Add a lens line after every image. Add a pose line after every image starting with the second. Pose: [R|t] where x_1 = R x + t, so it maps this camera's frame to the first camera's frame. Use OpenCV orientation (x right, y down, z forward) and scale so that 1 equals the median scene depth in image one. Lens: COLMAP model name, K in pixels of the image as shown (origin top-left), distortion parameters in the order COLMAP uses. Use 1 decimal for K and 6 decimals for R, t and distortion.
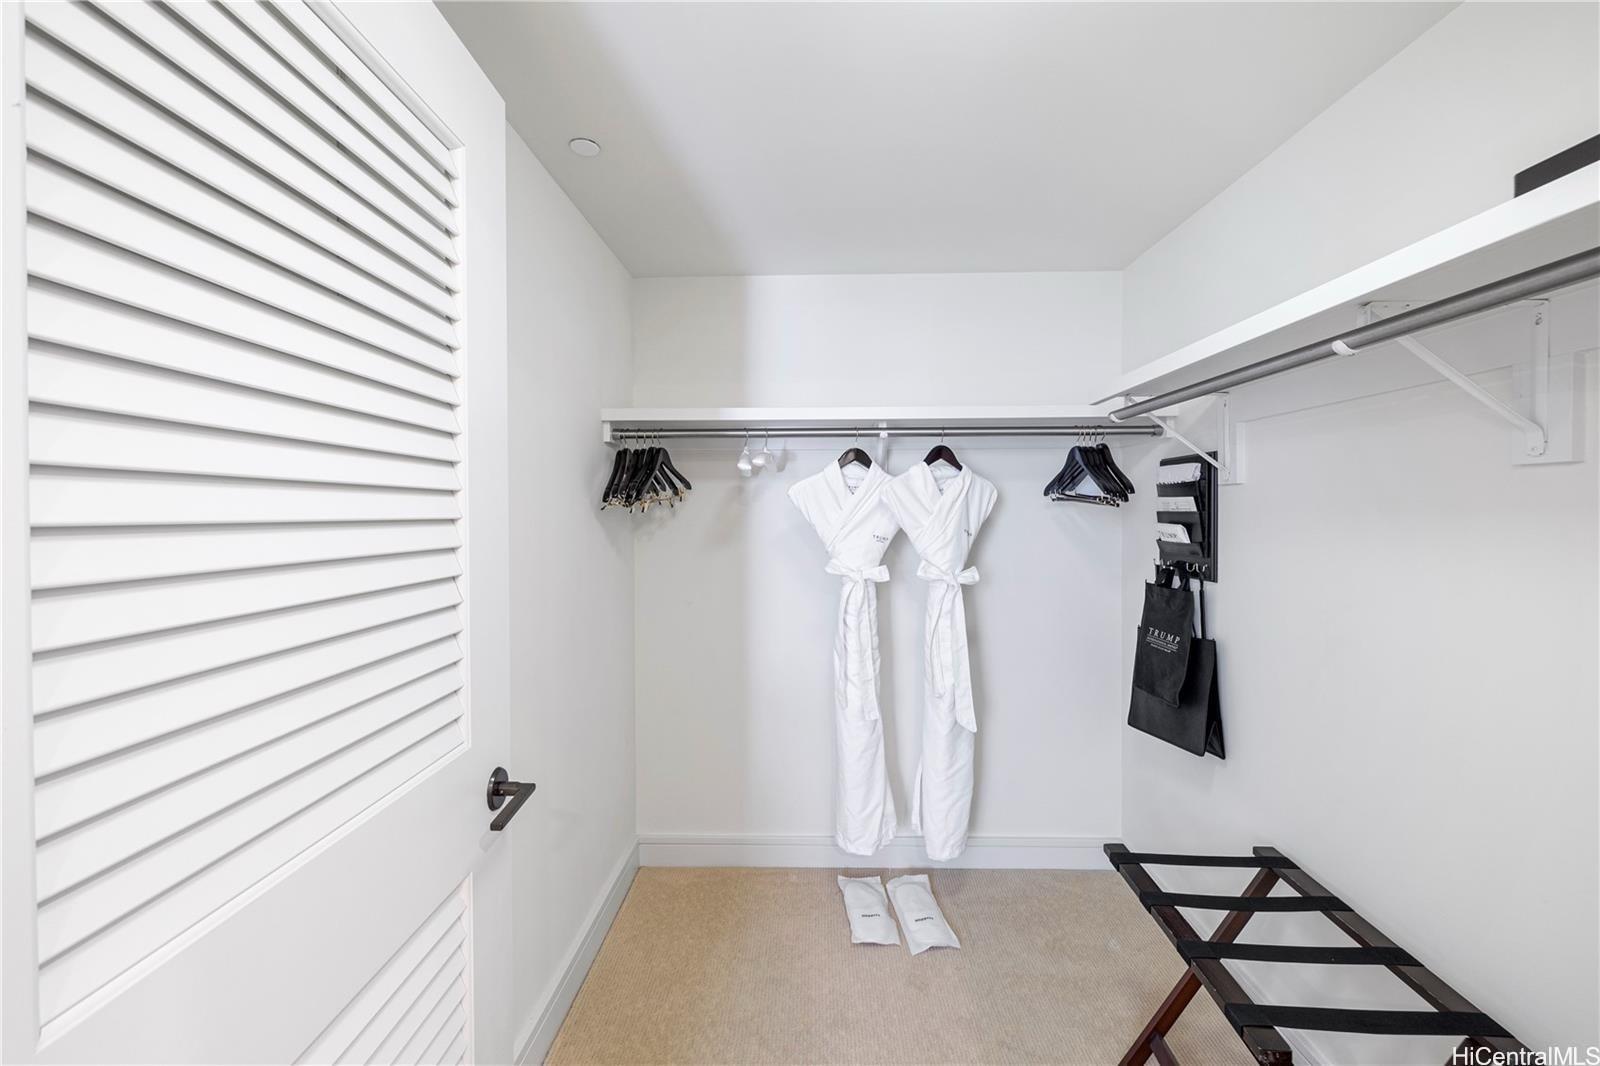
lens RADIAL K [[665.6, 0, 795.9], [0, 665.6, 520.0], [0, 0, 1]] dist [-0.013406, 0.000892]
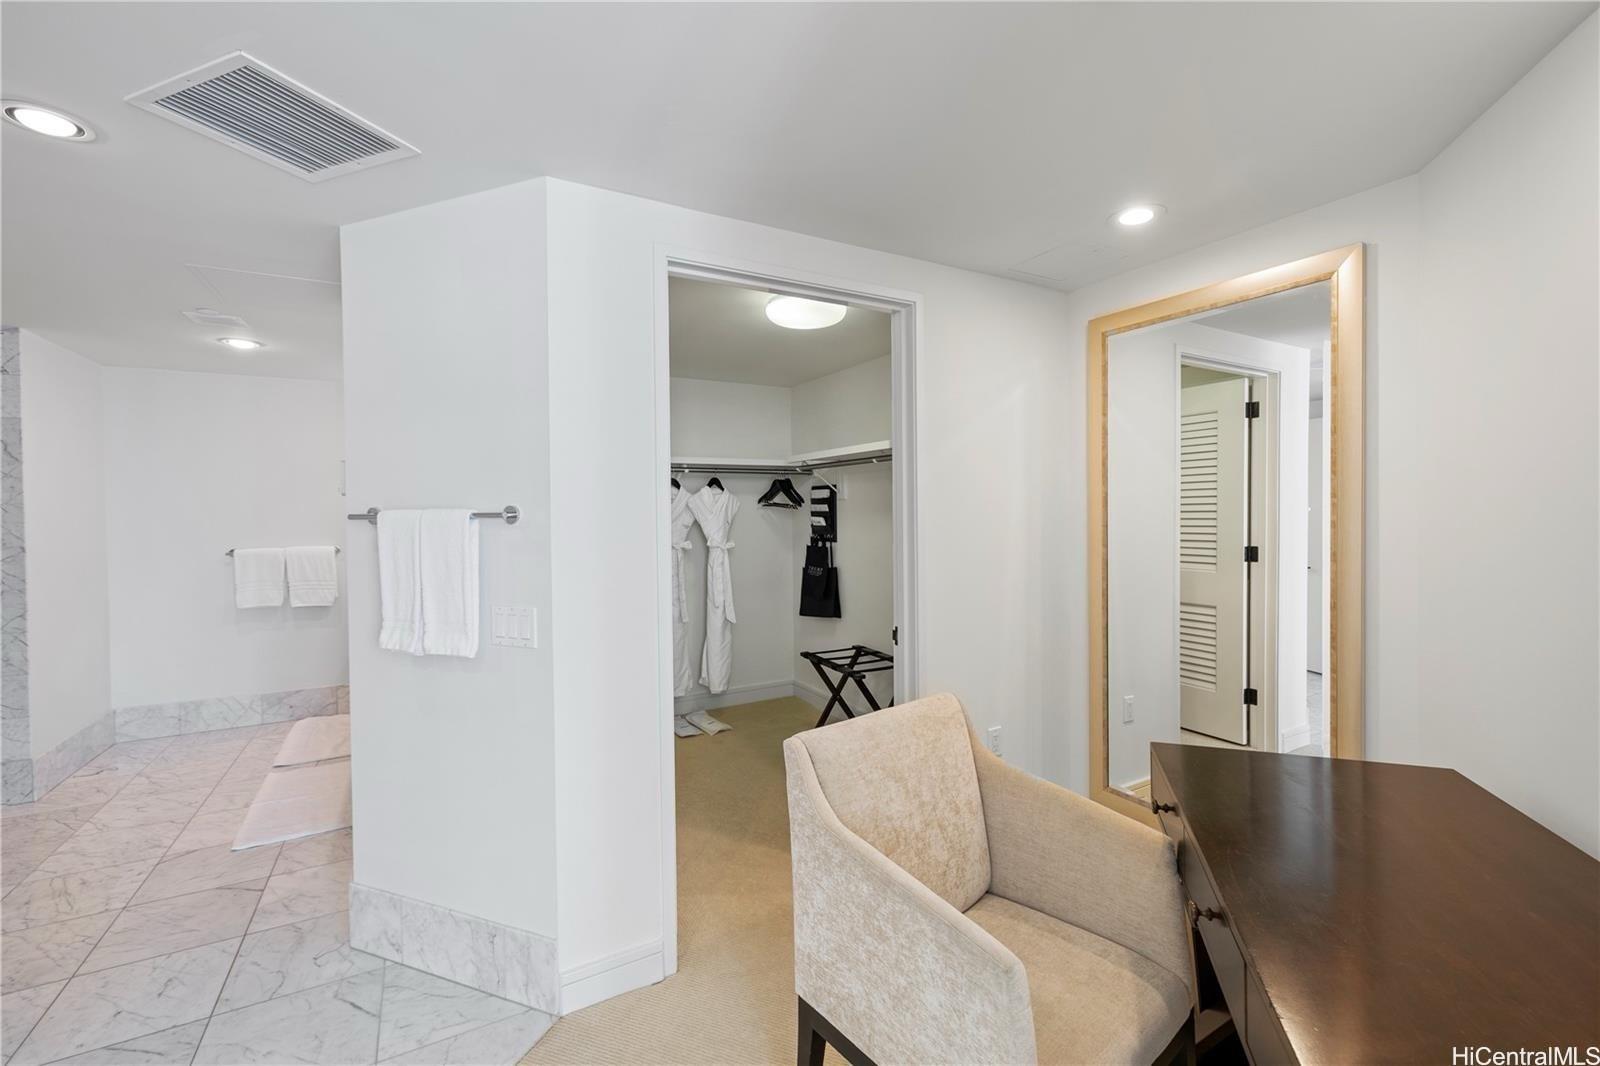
lens RADIAL K [[665.6, 0, 799.7], [0, 665.6, 527.7], [0, 0, 1]] dist [-0.013406, 0.000892]
pose [[0.860069, -0.019644, 0.509799, -0.568837], [0.015784, 0.999805, 0.011897, 0.013986], [-0.509933, -0.002185, 0.860211, -0.804835]]
